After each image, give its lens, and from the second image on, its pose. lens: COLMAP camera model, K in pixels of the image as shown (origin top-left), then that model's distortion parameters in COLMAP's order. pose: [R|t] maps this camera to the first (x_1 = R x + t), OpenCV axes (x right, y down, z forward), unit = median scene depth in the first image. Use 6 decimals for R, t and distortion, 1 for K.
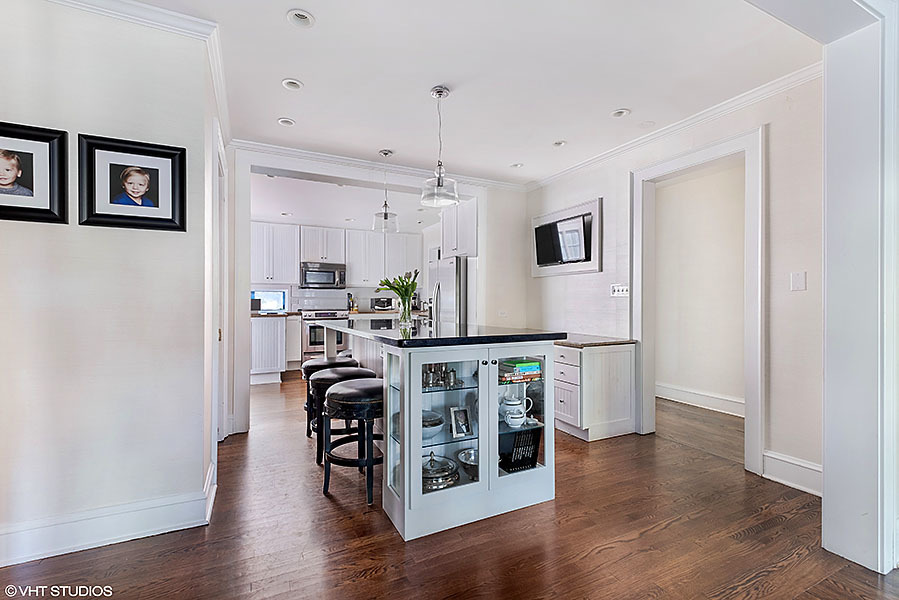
lens RADIAL K [[393.0, 0, 449.5], [0, 393.0, 300.0], [0, 0, 1]] dist [-0.000083, -0.000106]
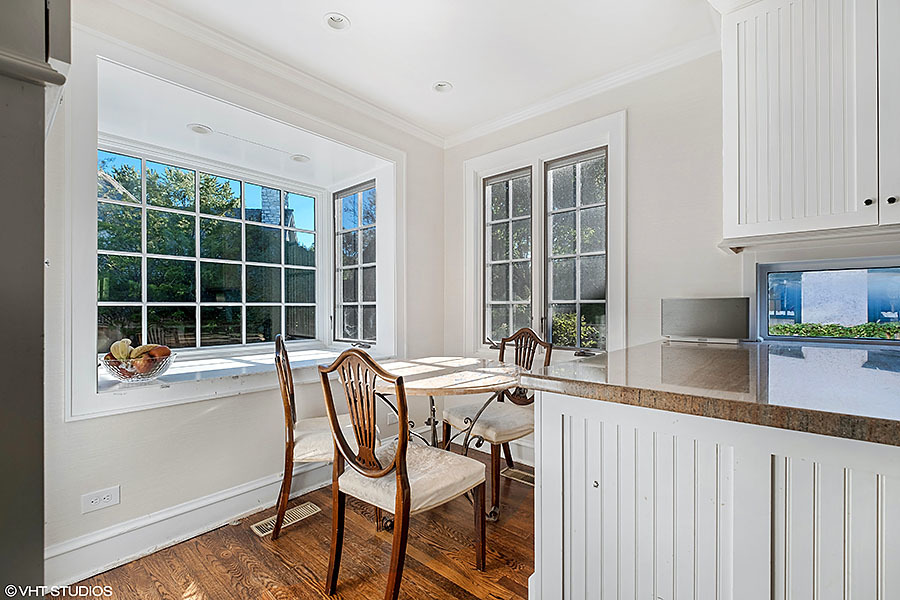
lens RADIAL K [[393.4, 0, 450.0], [0, 393.4, 300.0], [0, 0, 1]] dist [-0.000083, -0.000106]
pose [[0.392329, -0.016291, -0.919681, -1.030877], [0.005766, 0.999867, -0.015251, 0.002577], [0.919807, 0.000681, 0.392371, 2.036599]]
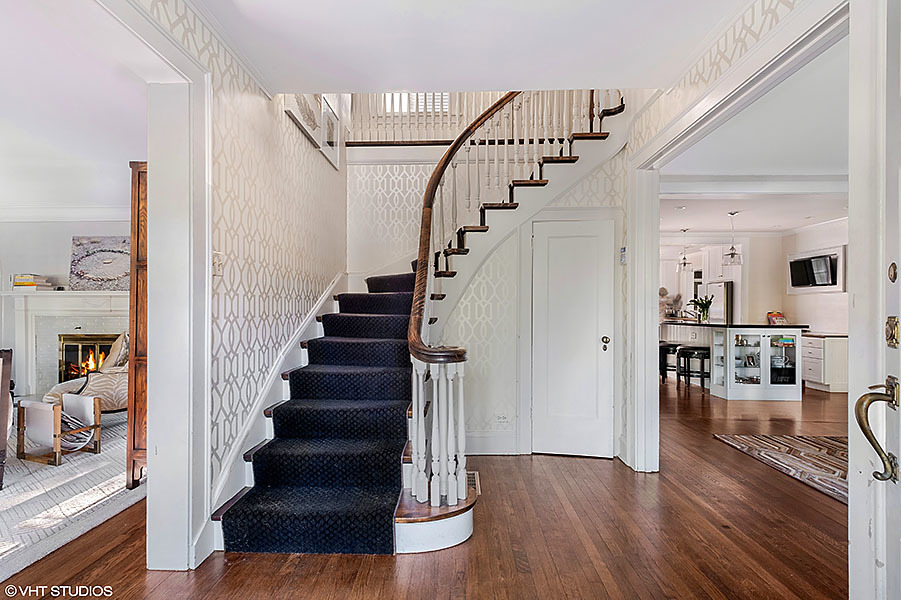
lens RADIAL K [[400.3, 0, 450.3], [0, 400.3, 311.3], [0, 0, 1]] dist [0.000919, 0.000068]
pose [[0.883783, 0.000893, -0.467897, -0.398982], [0.000676, 0.999995, 0.003186, -0.003869], [0.467897, -0.003132, 0.883777, -1.796342]]
